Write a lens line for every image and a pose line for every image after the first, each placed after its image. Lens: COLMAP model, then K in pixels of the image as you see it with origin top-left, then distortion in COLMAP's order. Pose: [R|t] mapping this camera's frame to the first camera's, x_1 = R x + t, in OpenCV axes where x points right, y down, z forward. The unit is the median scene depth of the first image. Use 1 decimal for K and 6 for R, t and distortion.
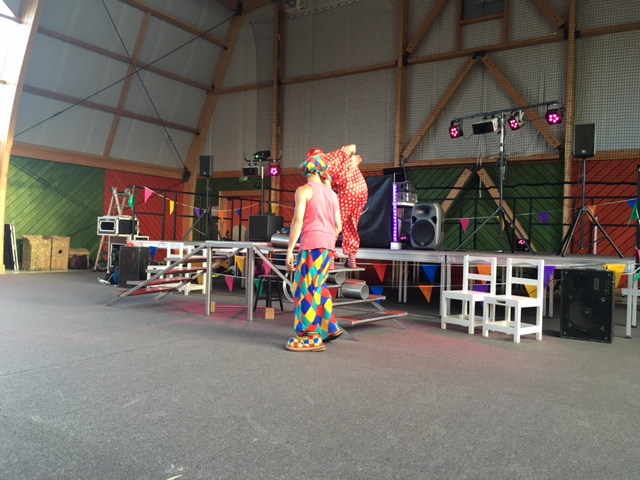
lens RADIAL K [[545.2, 0, 318.9], [0, 545.2, 238.0], [0, 0, 1]] dist [0.080725, -0.116988]
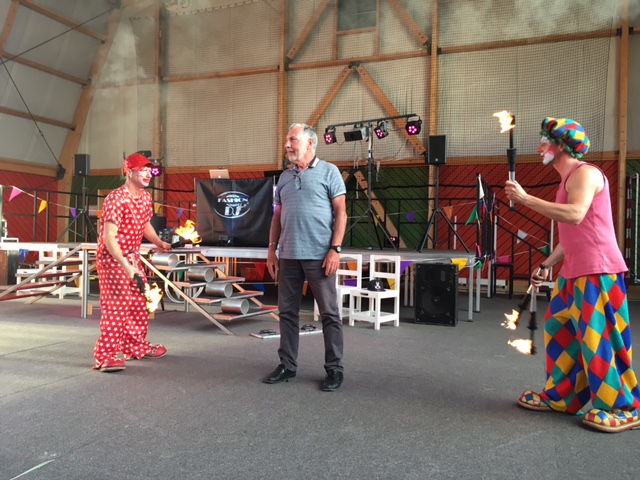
lens RADIAL K [[544.7, 0, 318.5], [0, 544.7, 238.3], [0, 0, 1]] dist [0.079193, -0.112884]
pose [[0.980592, -0.012153, 0.195680, 0.013490], [0.011131, 0.999918, 0.006322, -0.003445], [-0.195741, -0.004022, 0.980647, -0.042734]]
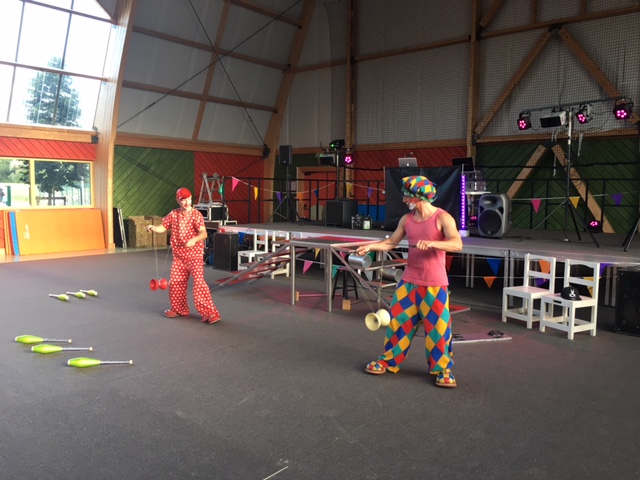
lens RADIAL K [[543.9, 0, 318.2], [0, 543.9, 237.7], [0, 0, 1]] dist [0.081038, -0.116738]
pose [[0.990175, -0.007724, -0.139621, 0.008114], [0.019449, 0.996376, 0.082808, -0.064163], [0.138476, -0.084710, 0.986736, -0.079915]]
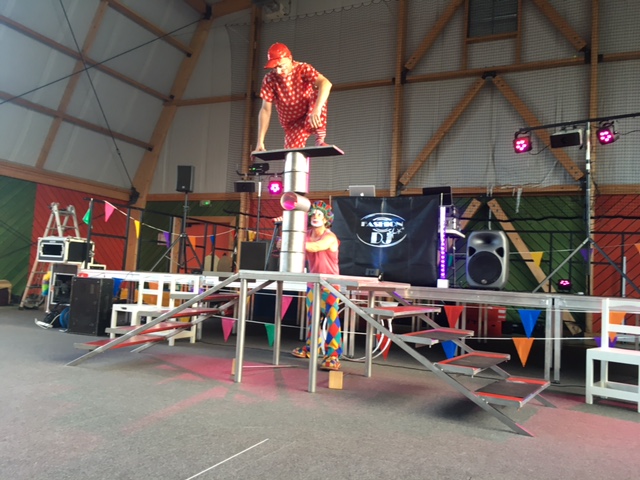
lens RADIAL K [[545.2, 0, 318.9], [0, 545.2, 238.0], [0, 0, 1]] dist [0.080725, -0.116988]
pose [[0.989246, 0.033007, 0.142488, -0.141410], [-0.023063, 0.997218, -0.070883, 0.007900], [-0.144431, 0.066834, 0.987255, 0.214893]]
